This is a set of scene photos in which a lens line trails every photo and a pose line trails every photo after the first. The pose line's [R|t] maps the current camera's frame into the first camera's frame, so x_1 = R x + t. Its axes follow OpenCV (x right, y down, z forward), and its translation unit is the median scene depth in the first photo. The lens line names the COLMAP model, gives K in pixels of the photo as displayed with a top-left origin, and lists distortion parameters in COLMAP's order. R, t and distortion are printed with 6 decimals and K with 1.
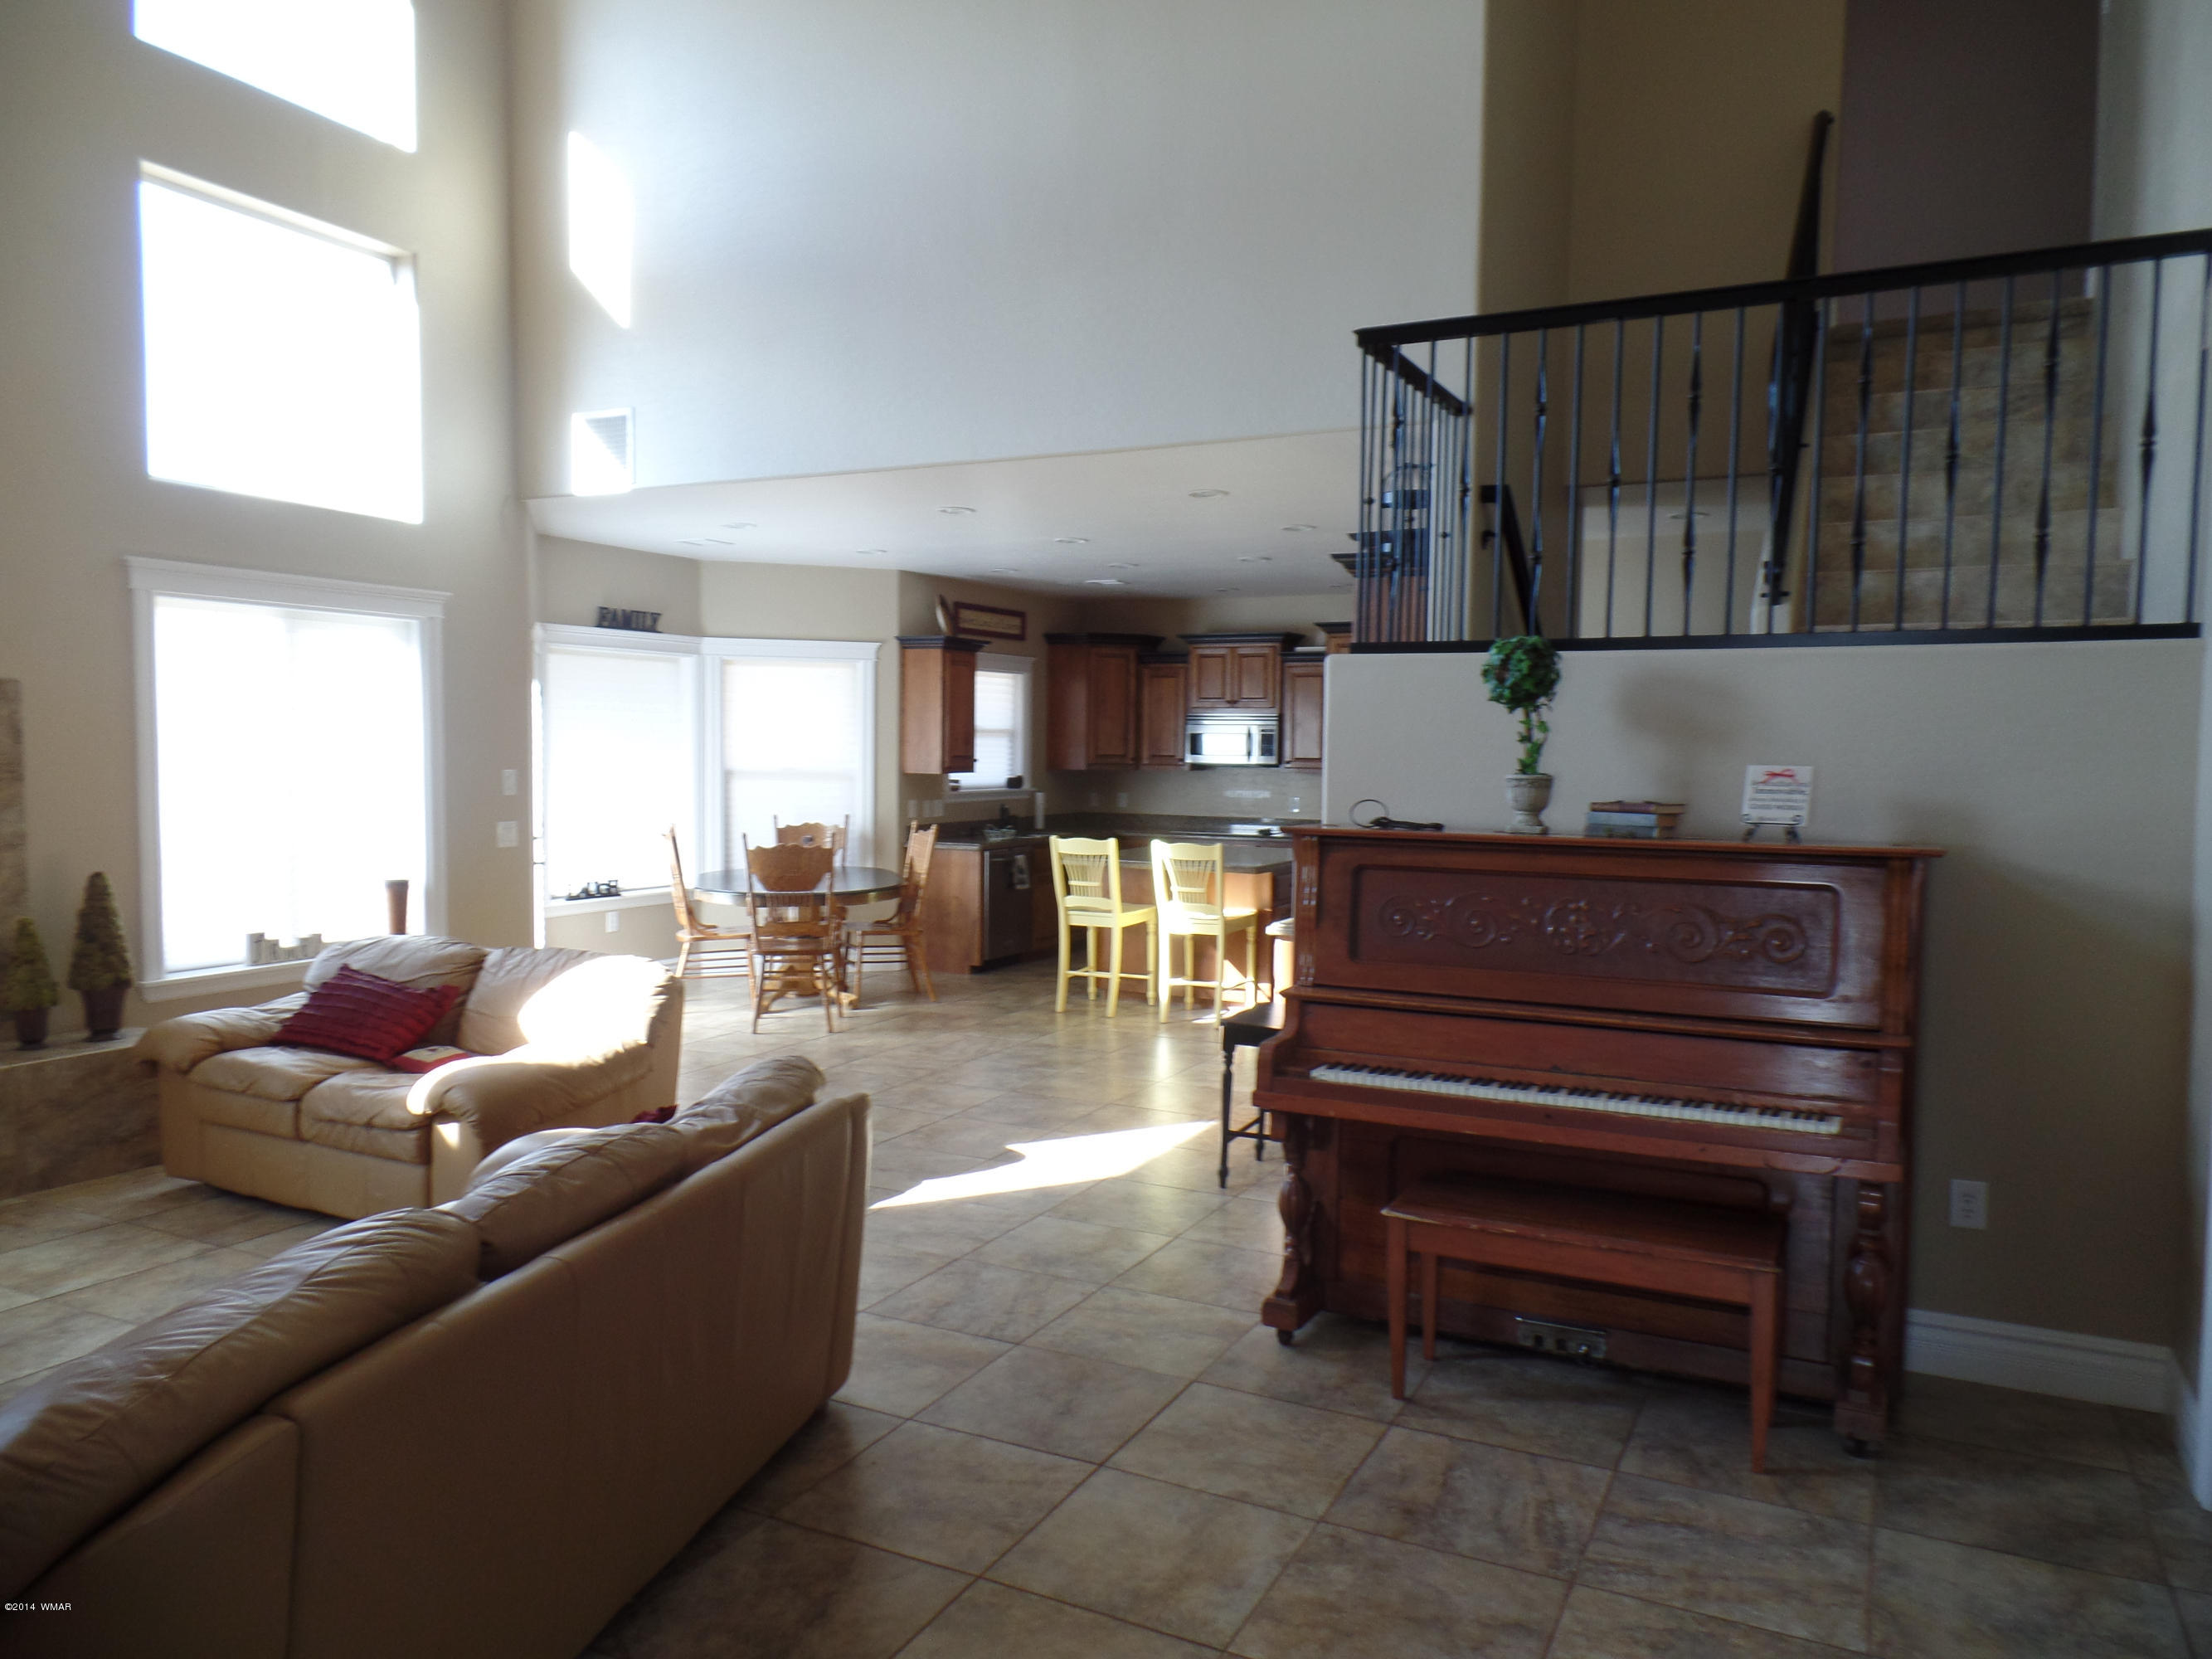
lens RADIAL K [[1521.3, 0, 1125.3], [0, 1521.3, 849.0], [0, 0, 1]] dist [-0.001069, 0.008004]
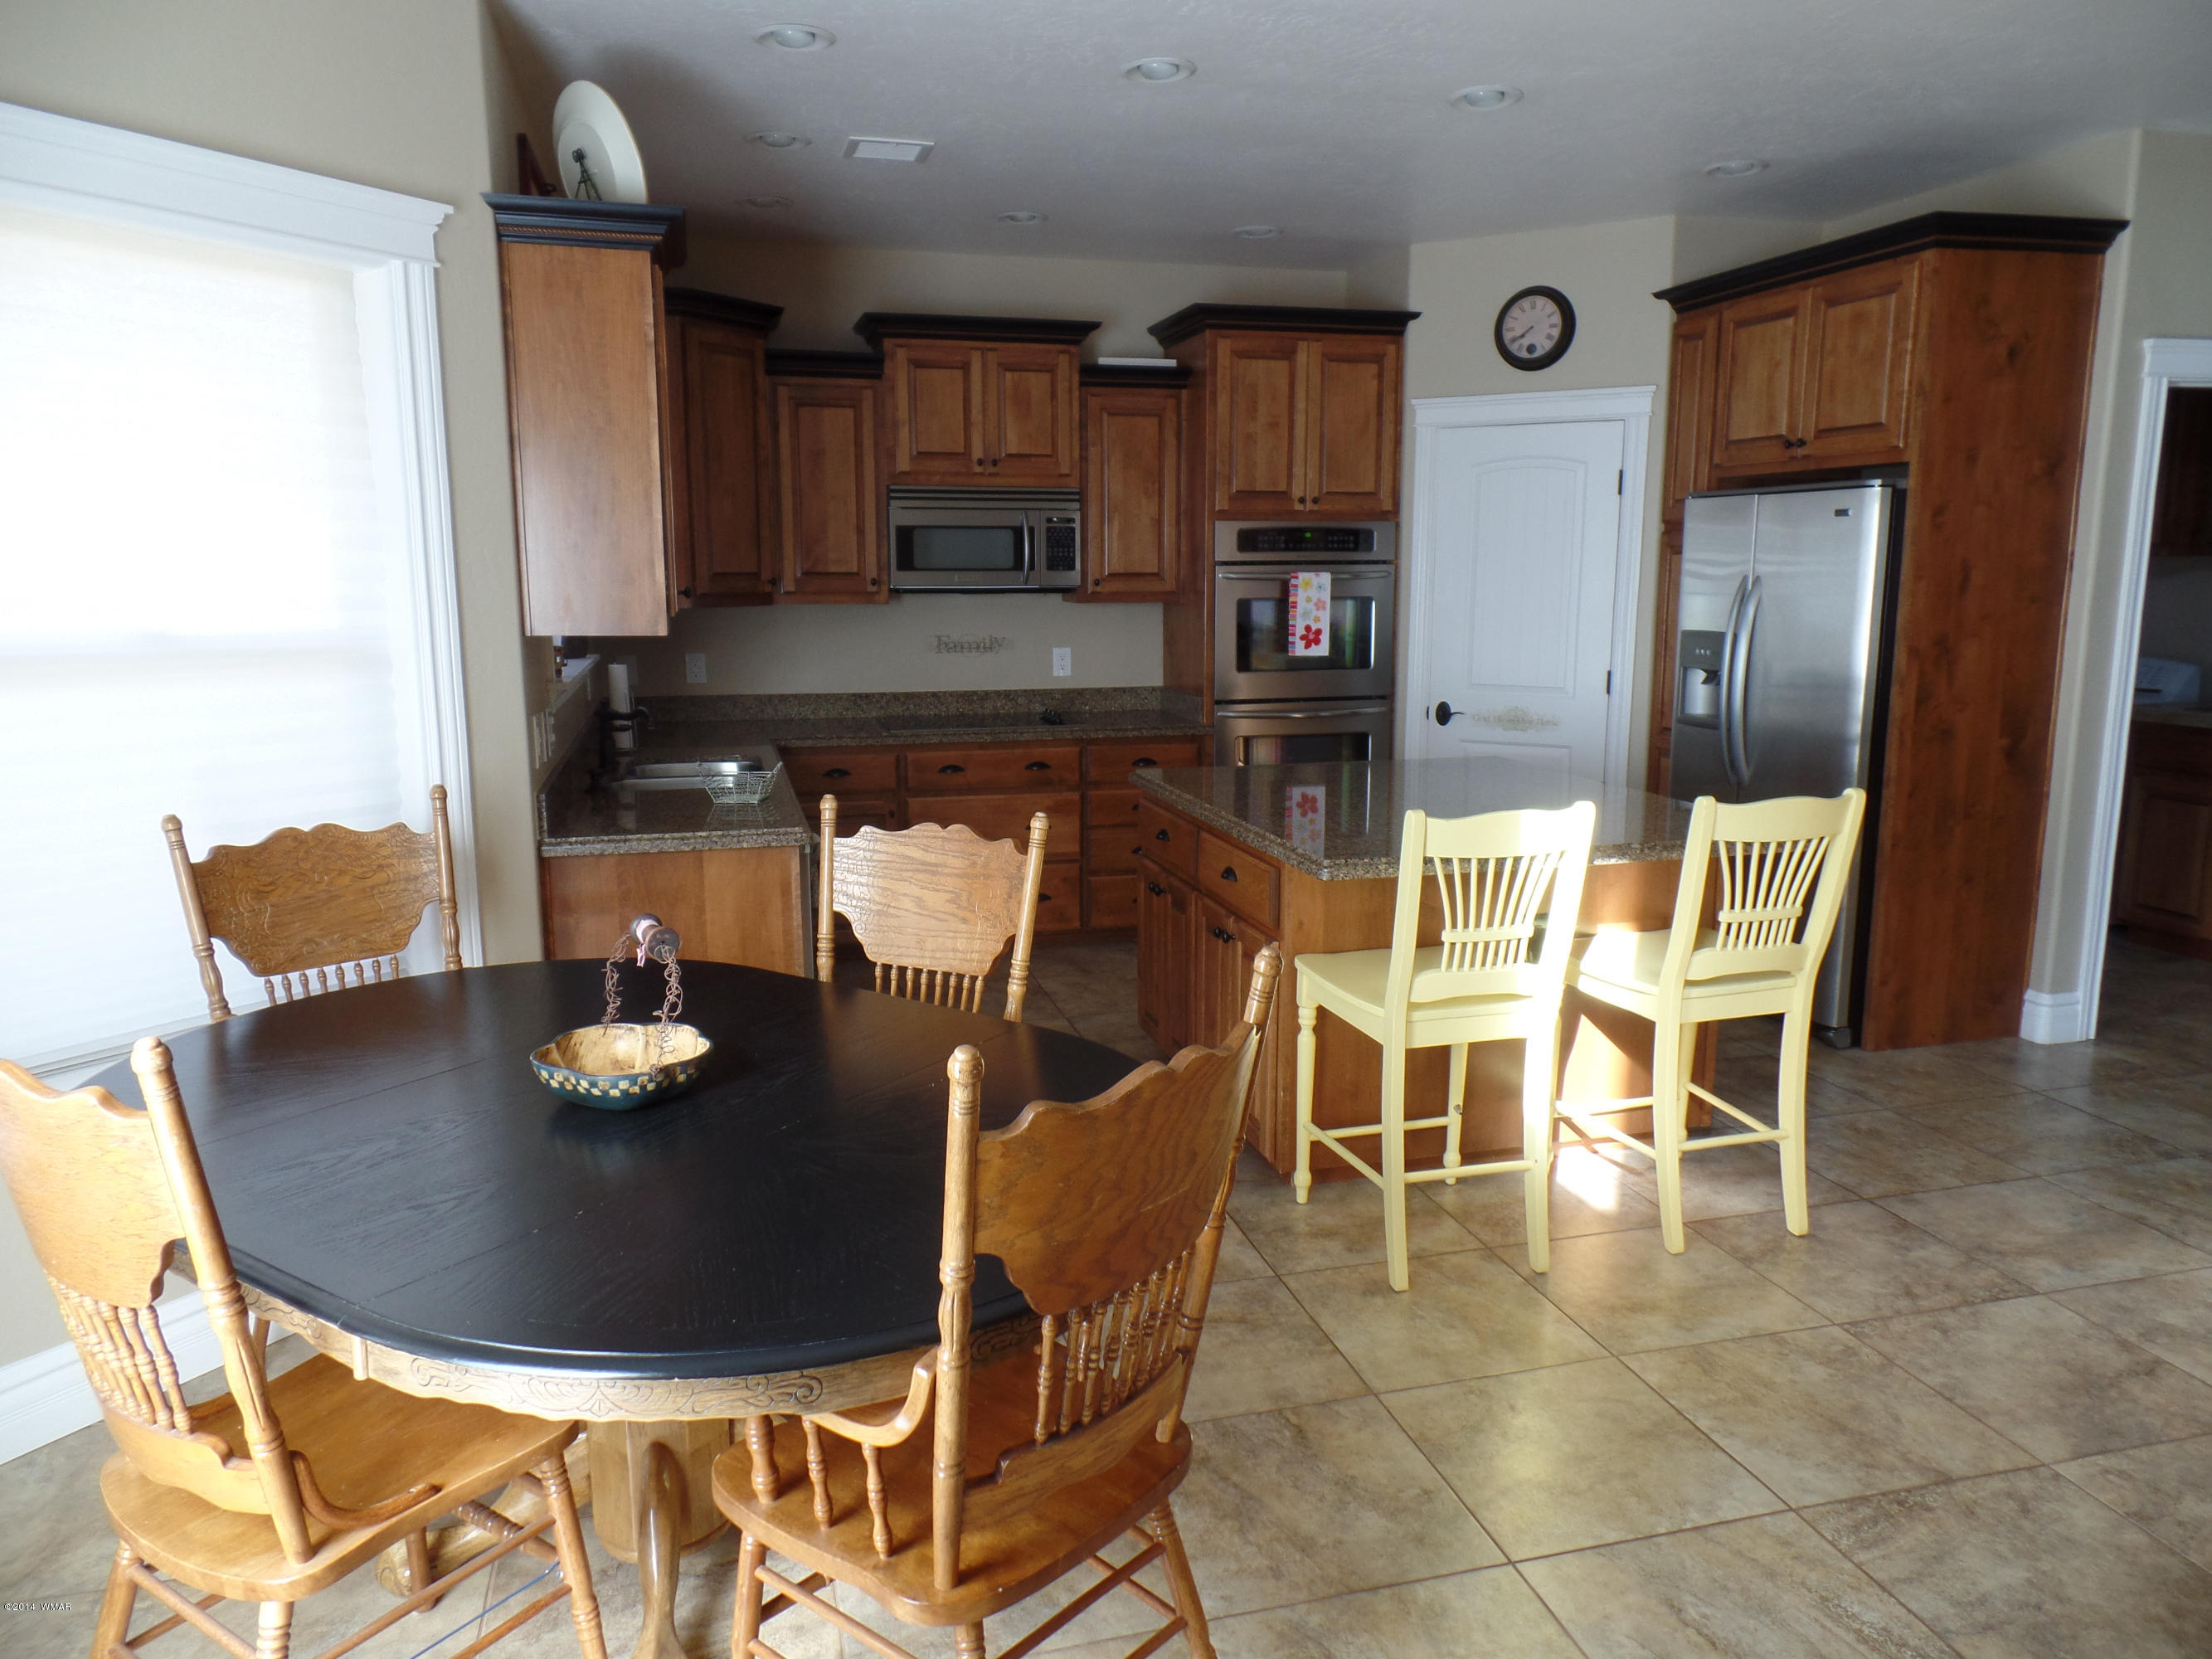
lens RADIAL K [[1521.3, 0, 1110.2], [0, 1521.3, 841.3], [0, 0, 1]] dist [-0.001069, 0.008004]
pose [[0.748443, -0.130222, 0.650288, -0.405732], [0.057958, 0.989625, 0.131469, -0.063046], [-0.660662, -0.060708, 0.748225, 1.006809]]
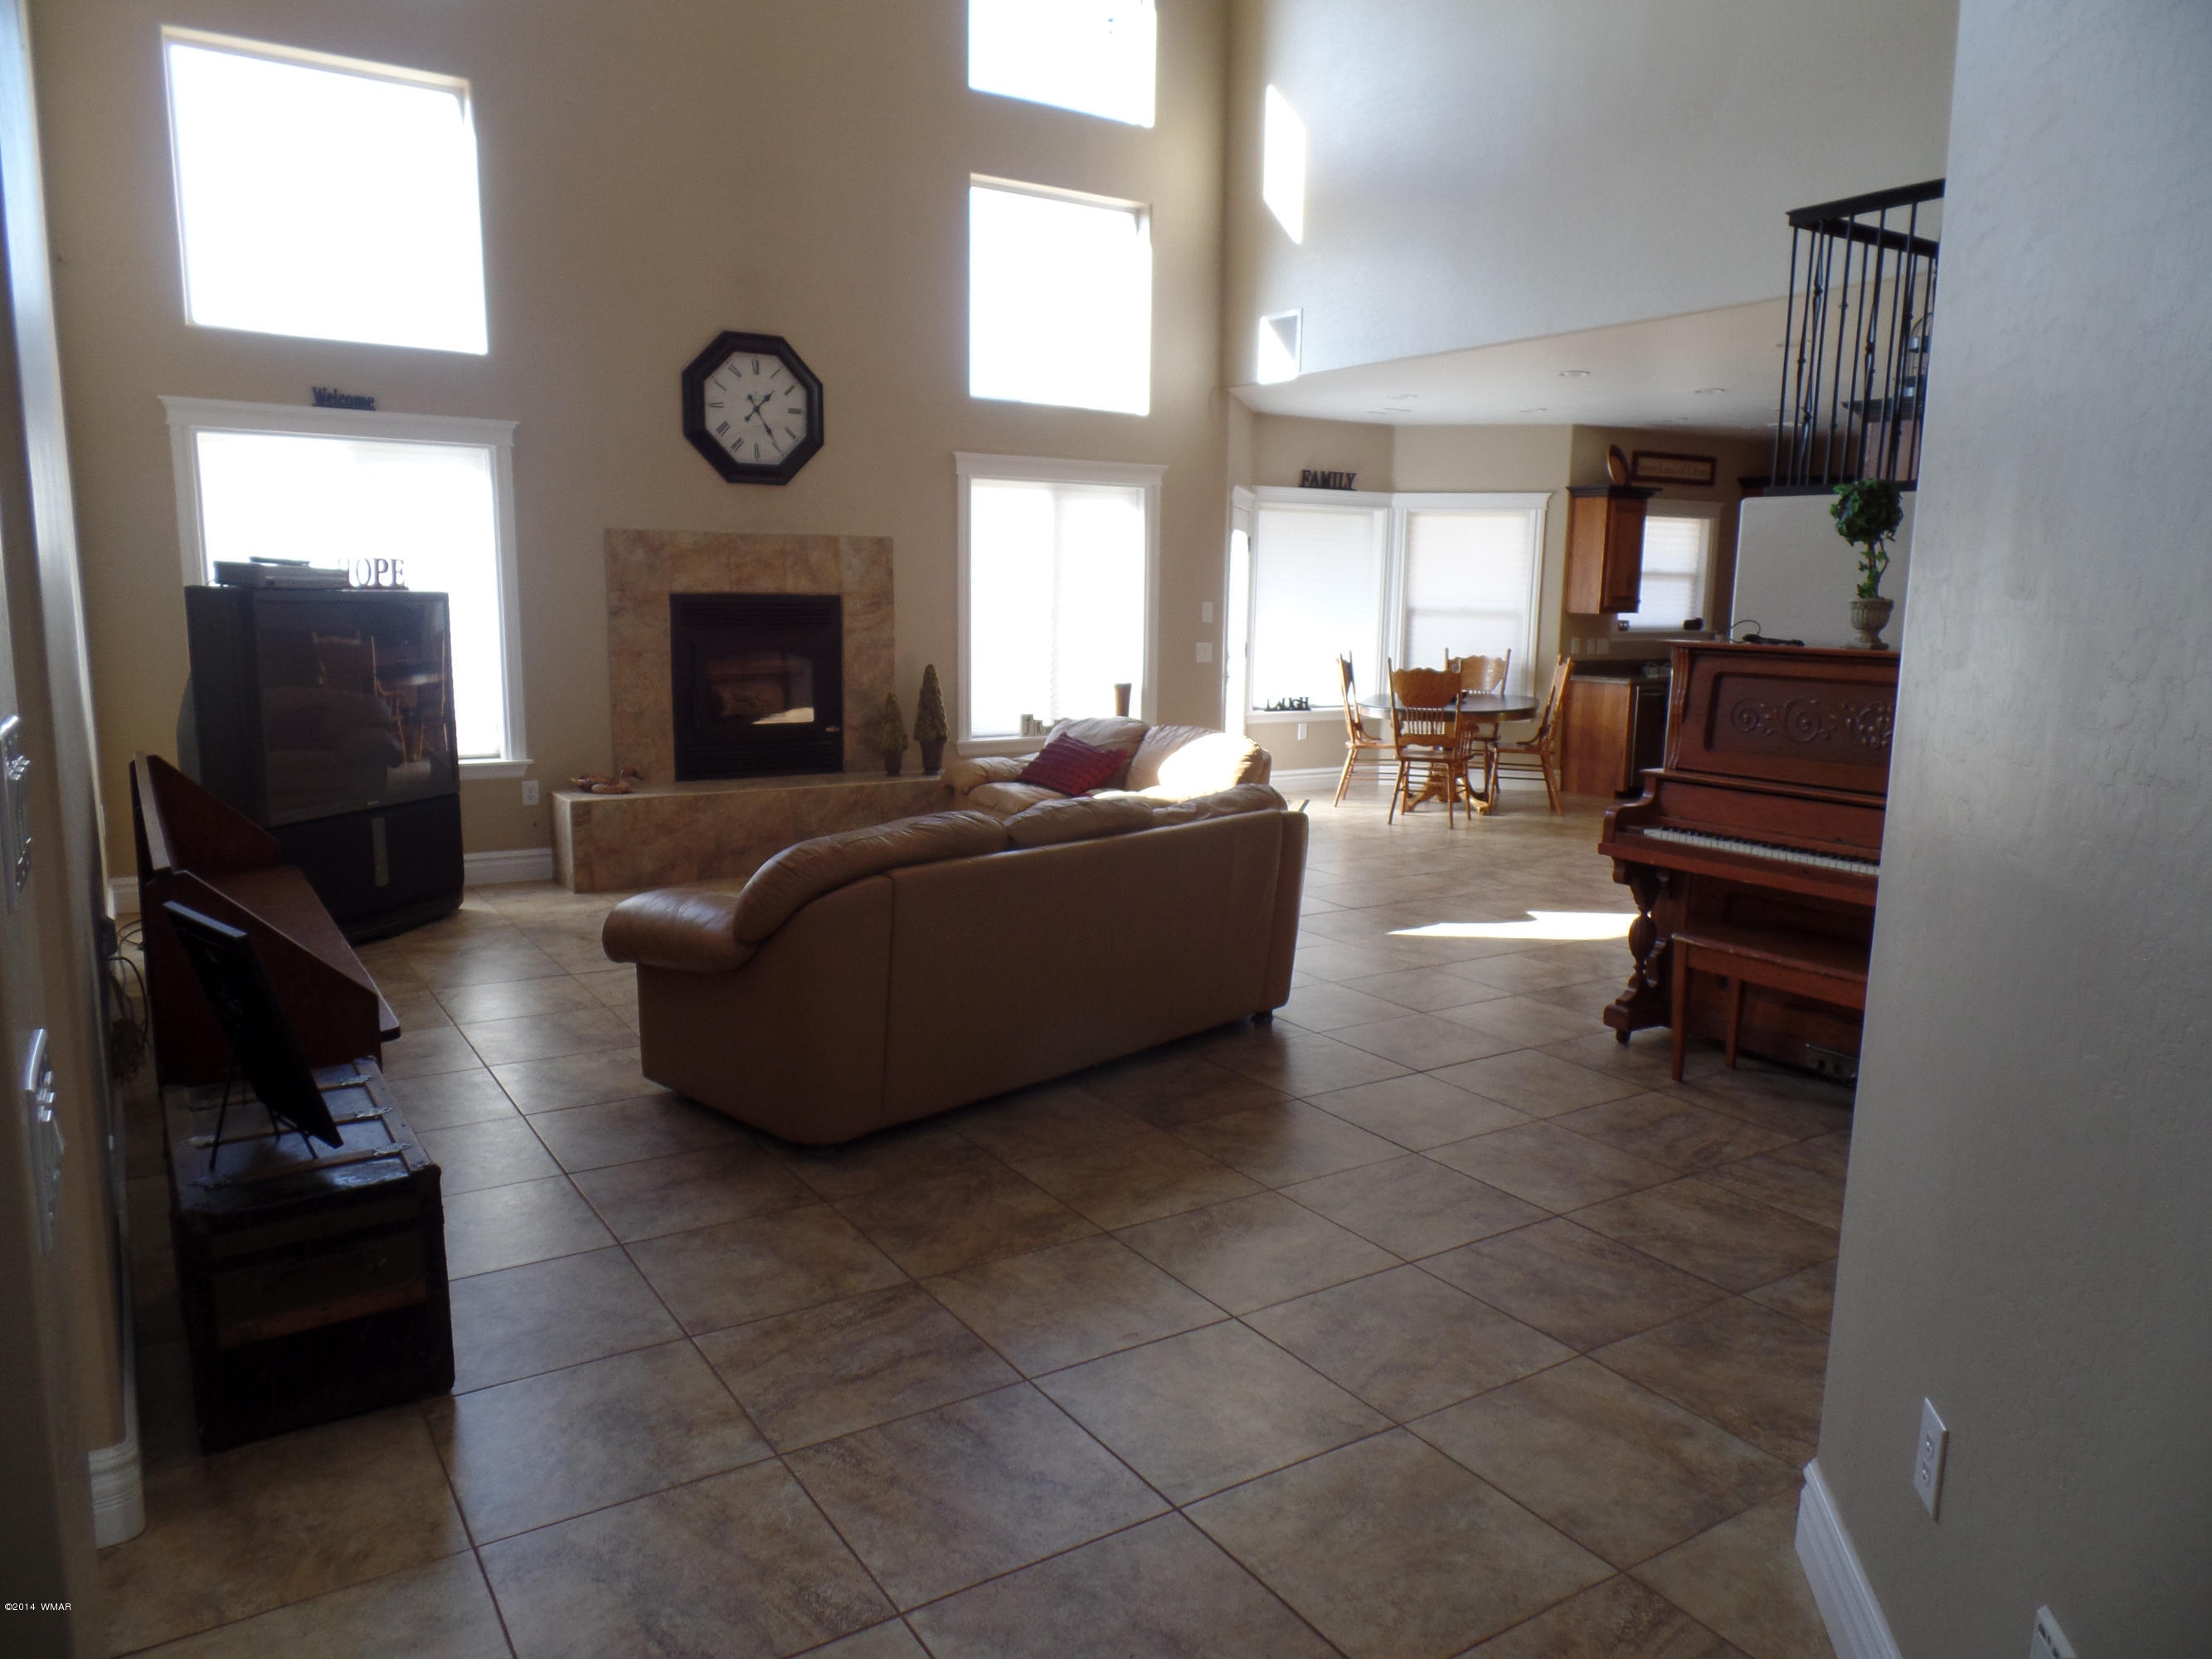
lens RADIAL K [[1521.3, 0, 1119.7], [0, 1521.3, 842.4], [0, 0, 1]] dist [-0.001069, 0.008004]
pose [[0.861272, 0.084672, -0.501040, 0.211935], [-0.038536, 0.994064, 0.101747, 0.023622], [0.506681, -0.068324, 0.859422, -0.180178]]
